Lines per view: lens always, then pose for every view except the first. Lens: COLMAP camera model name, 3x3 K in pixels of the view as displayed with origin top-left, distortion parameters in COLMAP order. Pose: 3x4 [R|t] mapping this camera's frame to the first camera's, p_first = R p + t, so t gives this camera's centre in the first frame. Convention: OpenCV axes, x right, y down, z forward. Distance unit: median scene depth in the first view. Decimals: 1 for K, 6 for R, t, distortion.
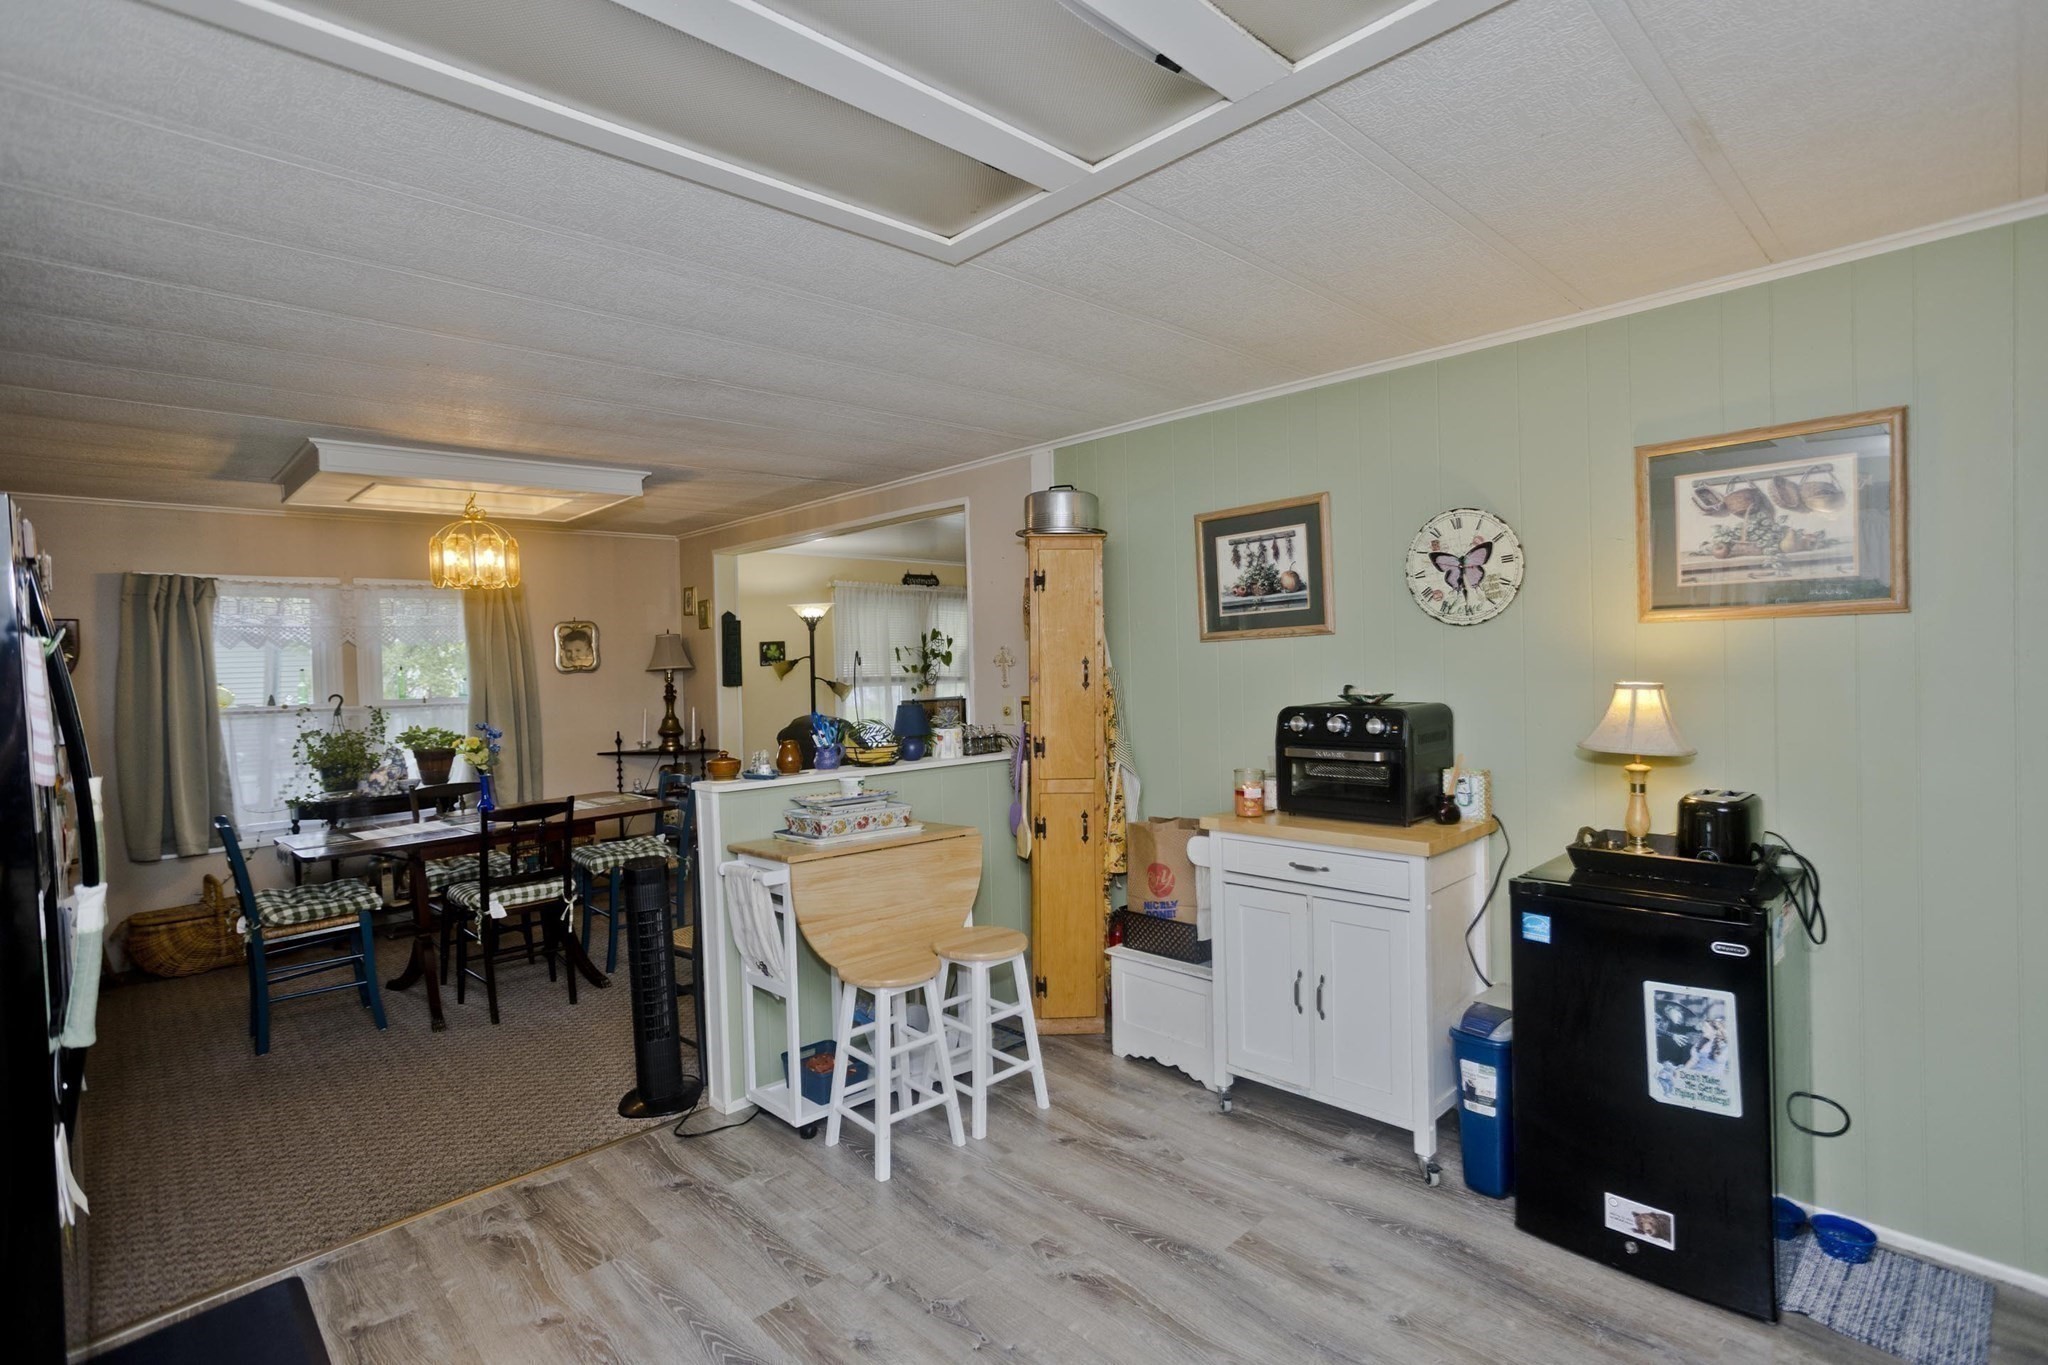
lens RADIAL K [[979.3, 0, 1048.0], [0, 979.3, 677.9], [0, 0, 1]] dist [-0.046372, 0.025365]
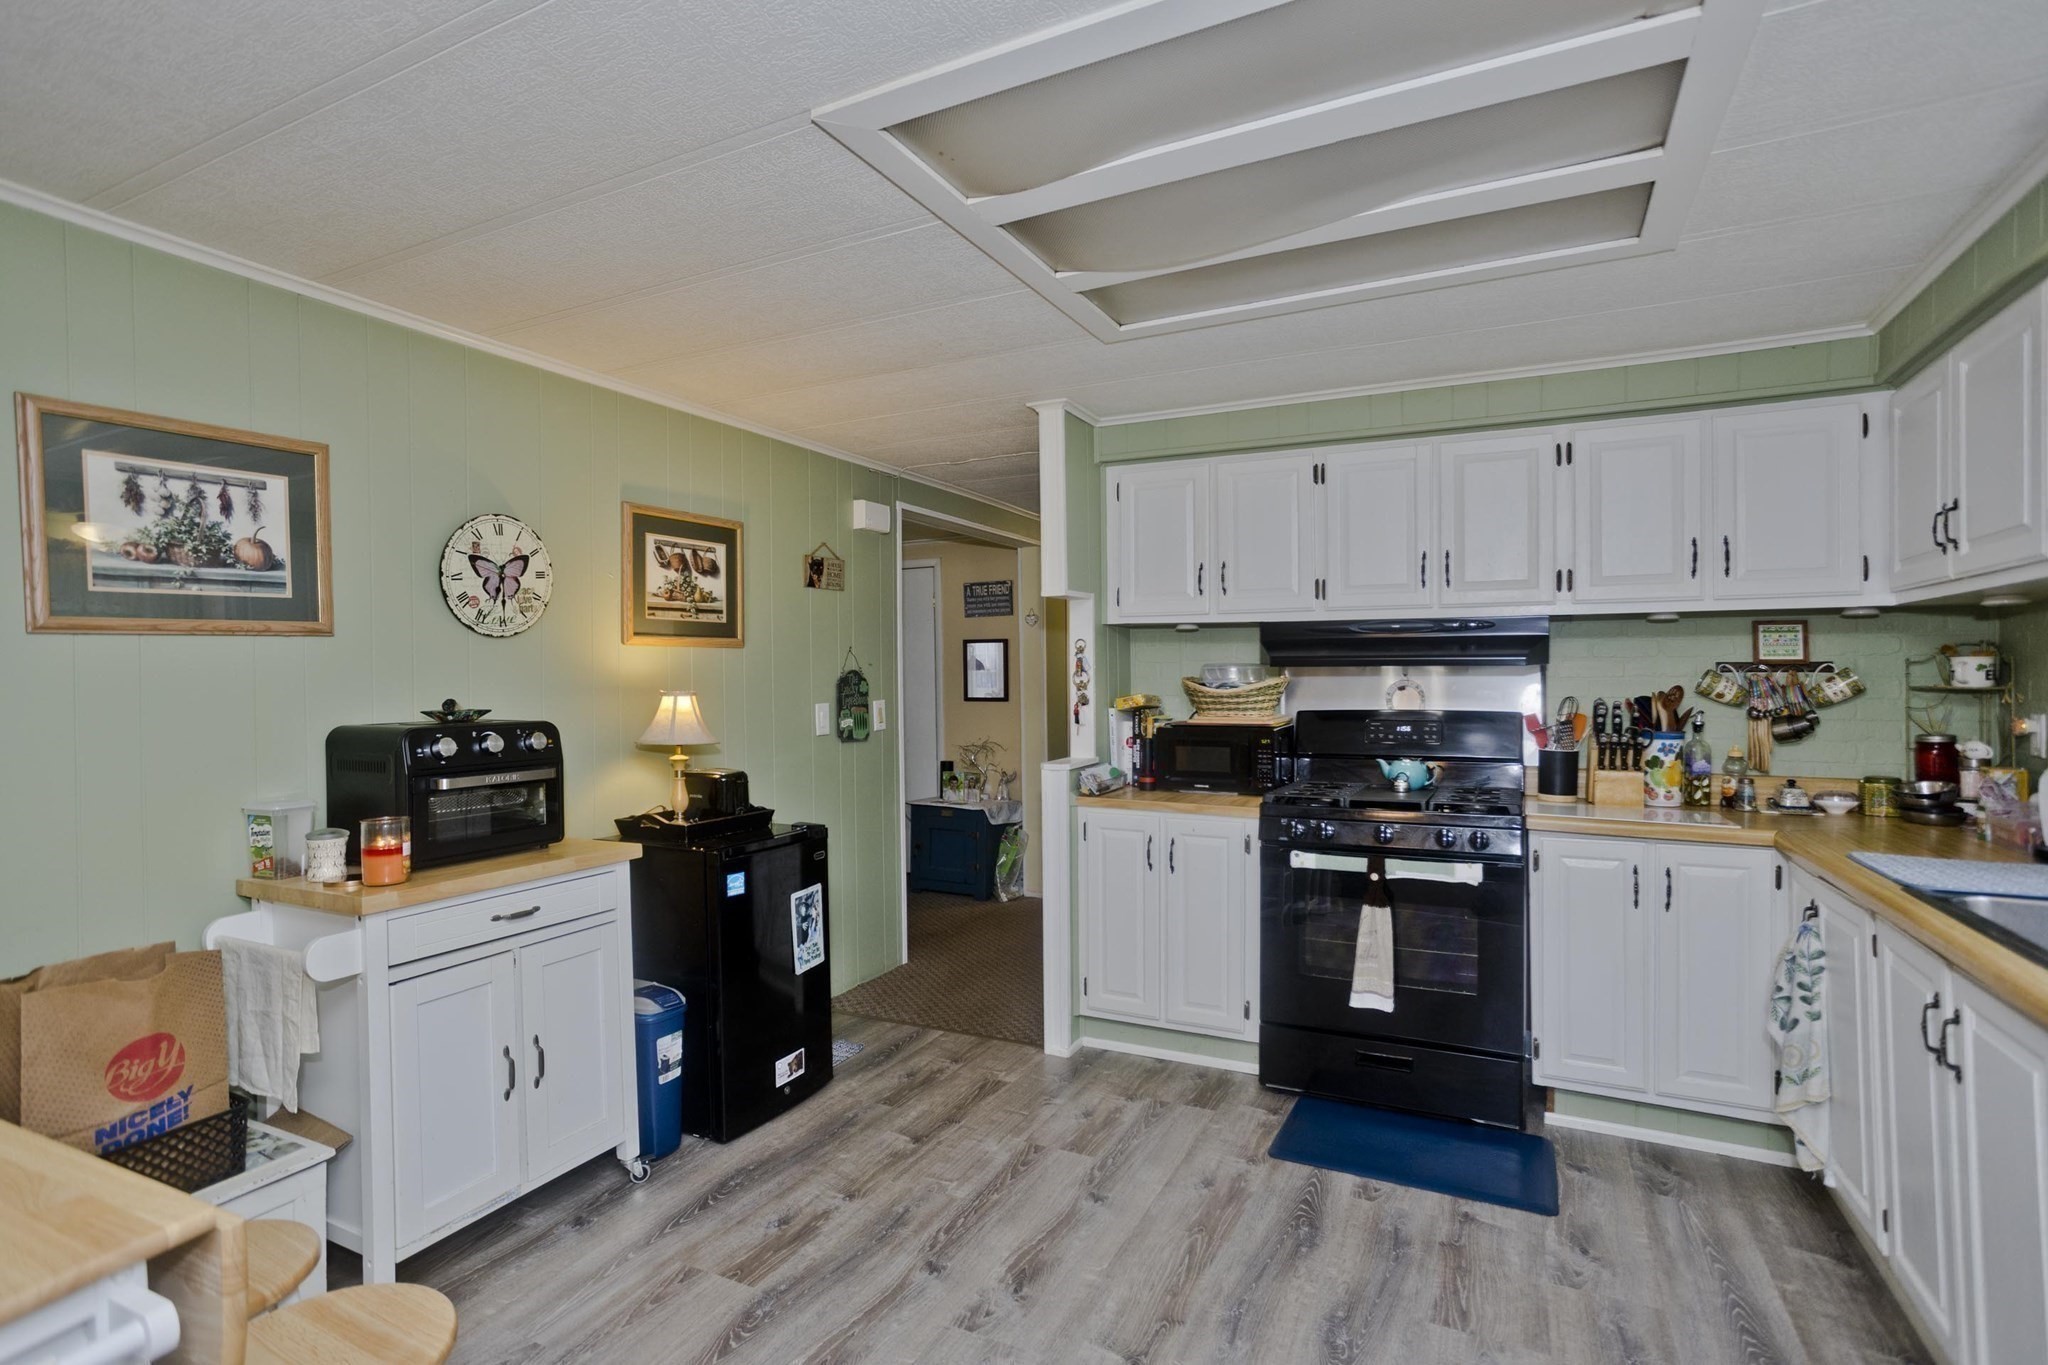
lens RADIAL K [[979.3, 0, 1020.1], [0, 979.3, 683.9], [0, 0, 1]] dist [-0.046372, 0.025365]
pose [[-0.311297, 0.023039, 0.950033, -0.633818], [0.039652, 0.999150, -0.011237, 0.023088], [-0.949485, 0.034173, -0.311946, 0.815195]]
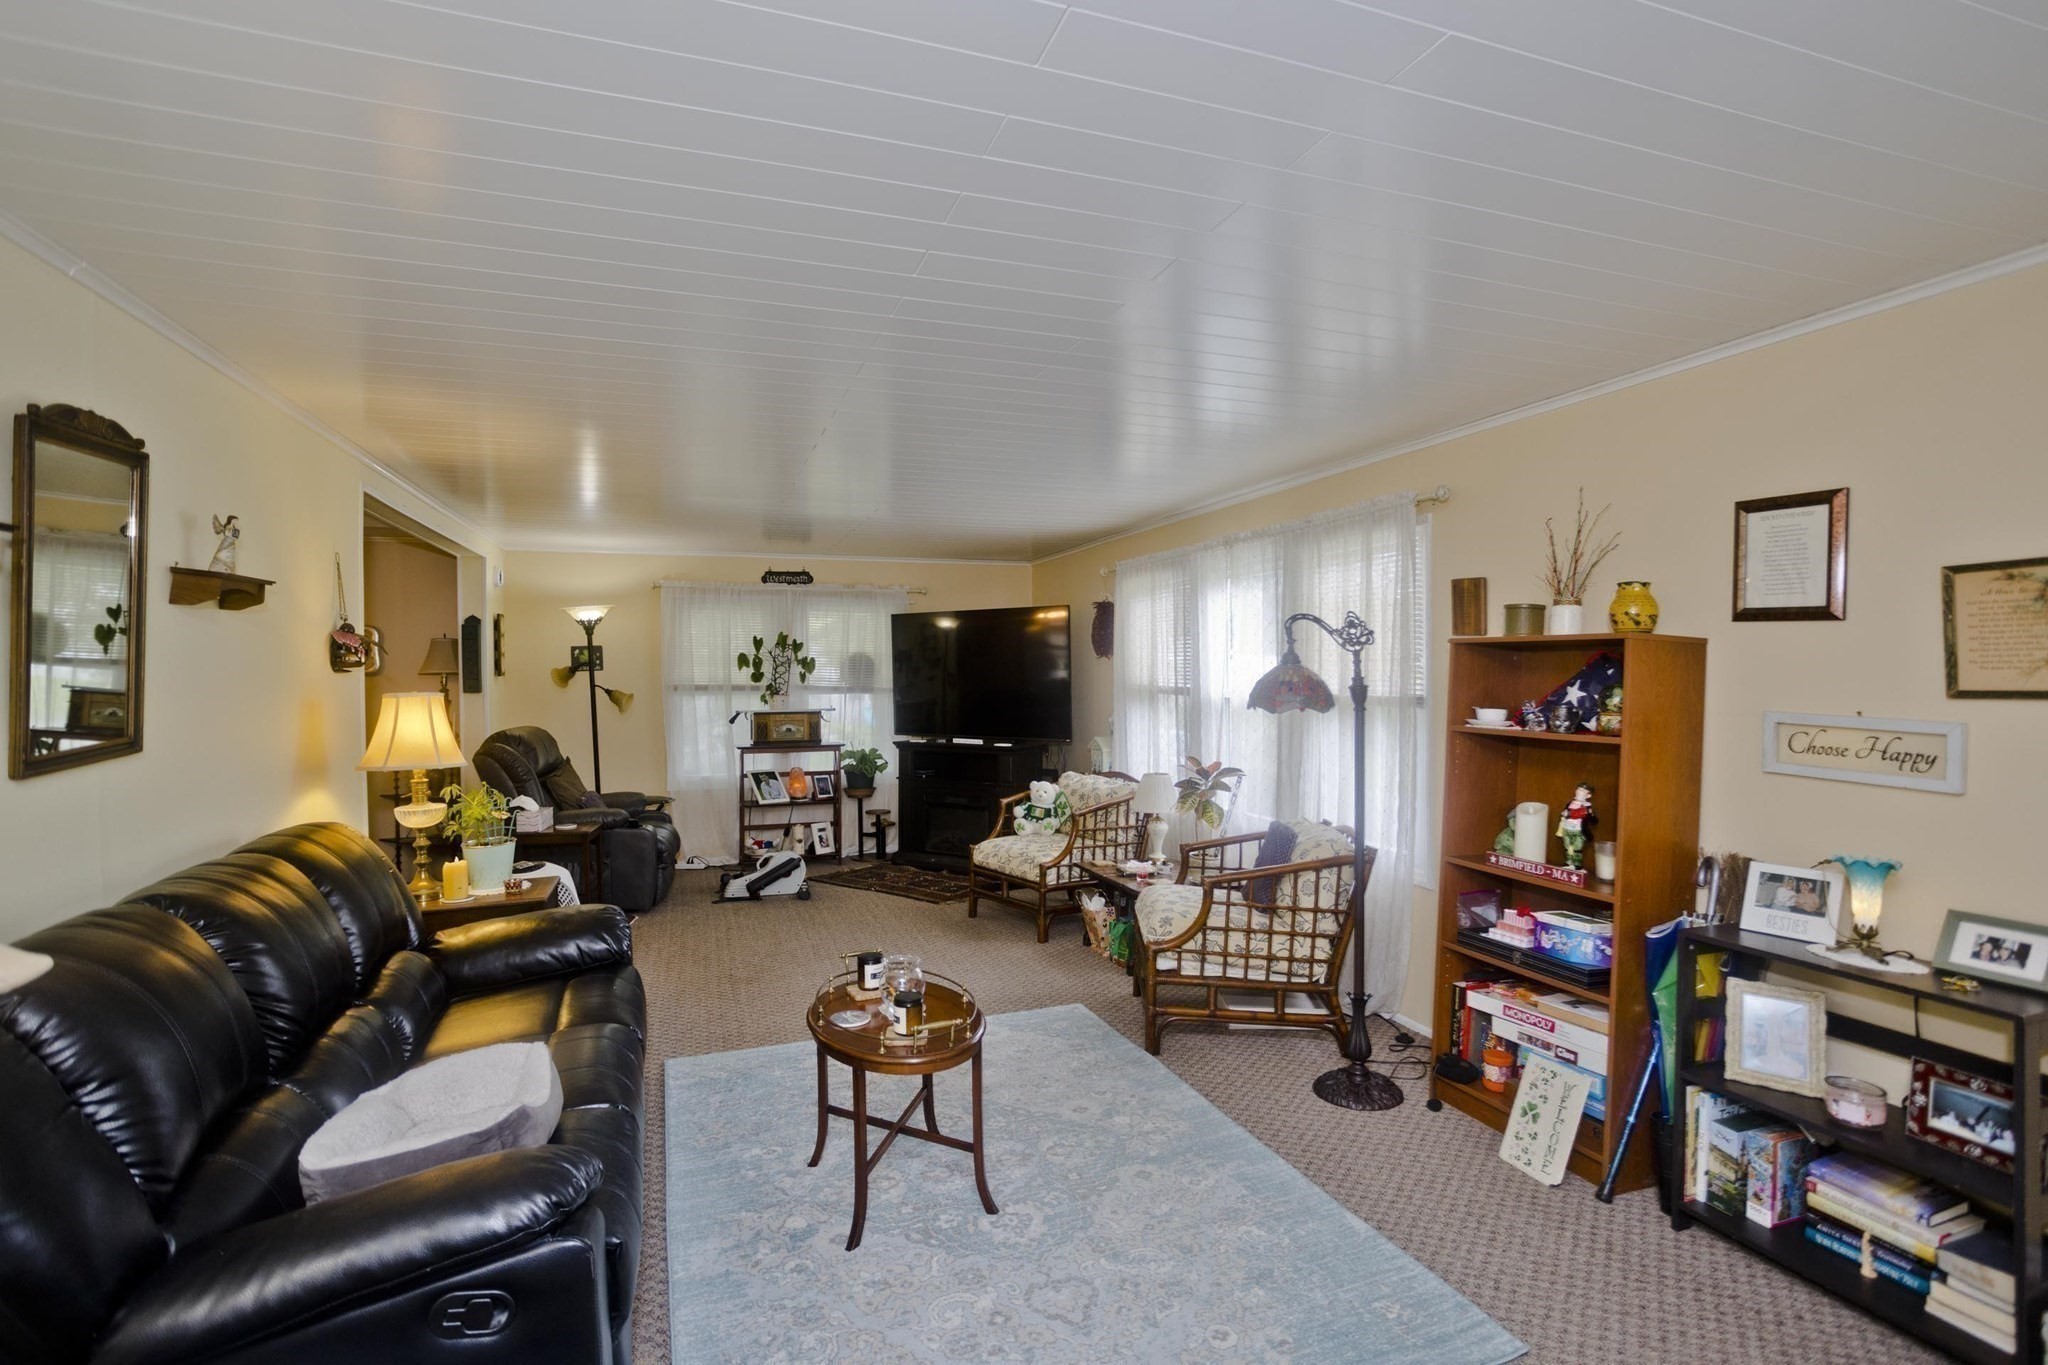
lens RADIAL K [[979.3, 0, 1022.5], [0, 979.3, 680.3], [0, 0, 1]] dist [-0.046372, 0.025365]
pose [[0.900465, 0.022125, -0.434366, 1.298262], [-0.020466, 0.999754, 0.008497, -0.051034], [0.434448, 0.001239, 0.900696, 0.829312]]
